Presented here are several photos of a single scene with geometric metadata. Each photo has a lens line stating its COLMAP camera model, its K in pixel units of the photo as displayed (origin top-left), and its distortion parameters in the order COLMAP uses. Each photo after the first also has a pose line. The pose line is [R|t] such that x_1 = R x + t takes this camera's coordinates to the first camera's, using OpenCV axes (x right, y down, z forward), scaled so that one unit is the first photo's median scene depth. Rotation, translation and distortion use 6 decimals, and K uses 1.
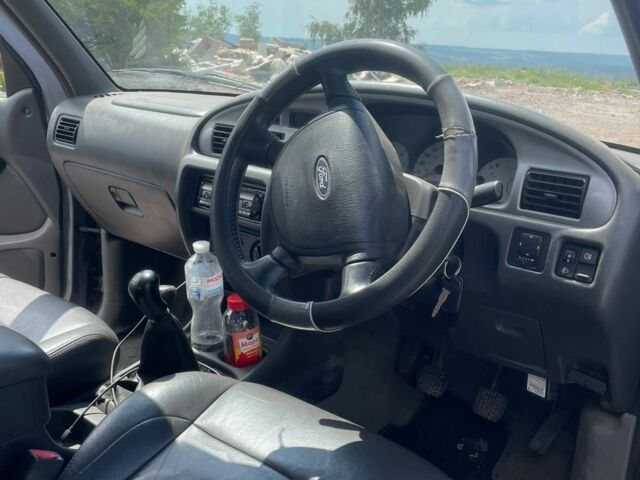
lens RADIAL K [[643.3, 0, 329.8], [0, 643.3, 245.5], [0, 0, 1]] dist [0.025555, 0.000000]
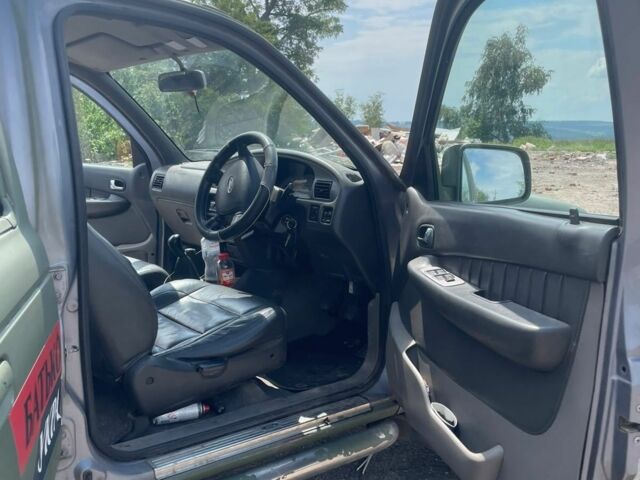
lens RADIAL K [[643.3, 0, 321.0], [0, 643.3, 242.3], [0, 0, 1]] dist [0.025555, 0.000000]
pose [[0.976980, -0.011166, -0.213040, 0.042553], [-0.016171, 0.991880, -0.126144, 0.021062], [0.212719, 0.126685, 0.968866, -0.065977]]
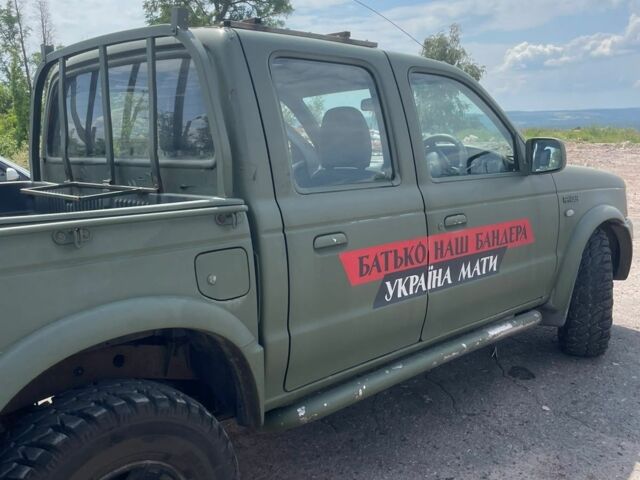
lens RADIAL K [[643.3, 0, 311.3], [0, 643.3, 243.4], [0, 0, 1]] dist [0.025555, 0.000000]
pose [[0.990008, -0.061803, -0.126746, -0.013290], [0.046376, 0.991538, -0.121248, 0.039857], [0.133167, 0.114159, 0.984497, -0.147430]]
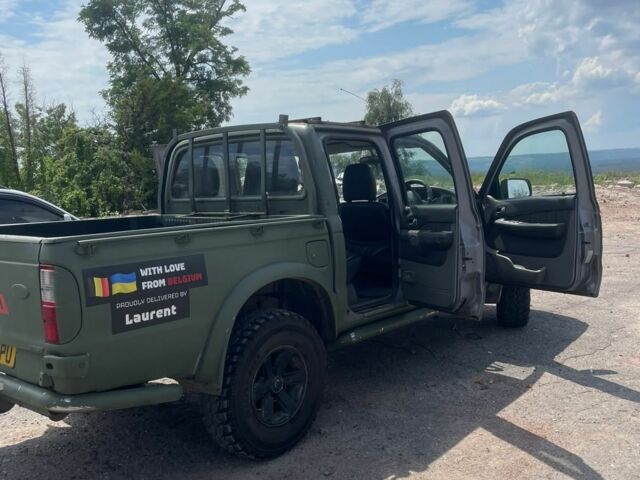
lens RADIAL K [[643.3, 0, 309.2], [0, 643.3, 249.8], [0, 0, 1]] dist [0.025555, 0.000000]
pose [[0.993957, -0.099209, -0.046971, -0.035071], [0.089268, 0.979601, -0.180037, 0.067292], [0.063874, 0.174756, 0.982538, -0.246553]]
